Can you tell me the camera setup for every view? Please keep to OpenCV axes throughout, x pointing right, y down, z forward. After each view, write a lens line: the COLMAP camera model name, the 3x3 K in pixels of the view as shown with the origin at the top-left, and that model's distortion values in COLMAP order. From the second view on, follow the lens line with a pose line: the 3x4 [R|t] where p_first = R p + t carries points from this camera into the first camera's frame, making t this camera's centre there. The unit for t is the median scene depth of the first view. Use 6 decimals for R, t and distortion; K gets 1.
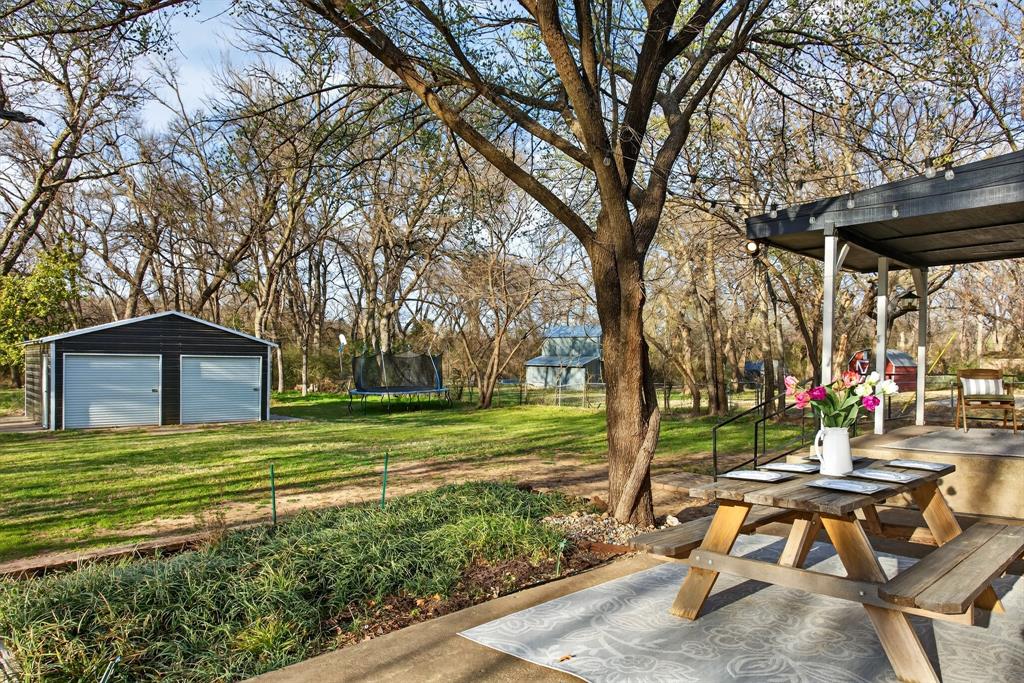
lens RADIAL K [[658.3, 0, 513.2], [0, 658.3, 351.2], [0, 0, 1]] dist [-0.000806, -0.000356]
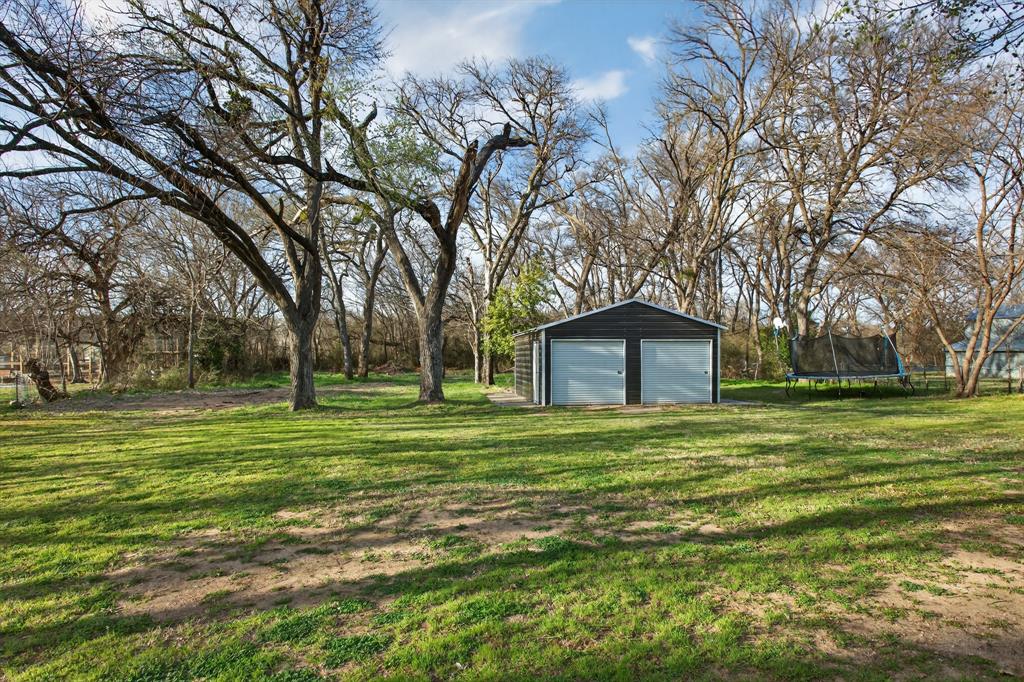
lens RADIAL K [[554.6, 0, 518.6], [0, 554.6, 353.4], [0, 0, 1]] dist [-0.007764, -0.001668]
pose [[0.820331, -0.006354, -0.571853, -0.154364], [0.019296, 0.999676, 0.016574, 0.009093], [0.571563, -0.024631, 0.820188, 0.148596]]
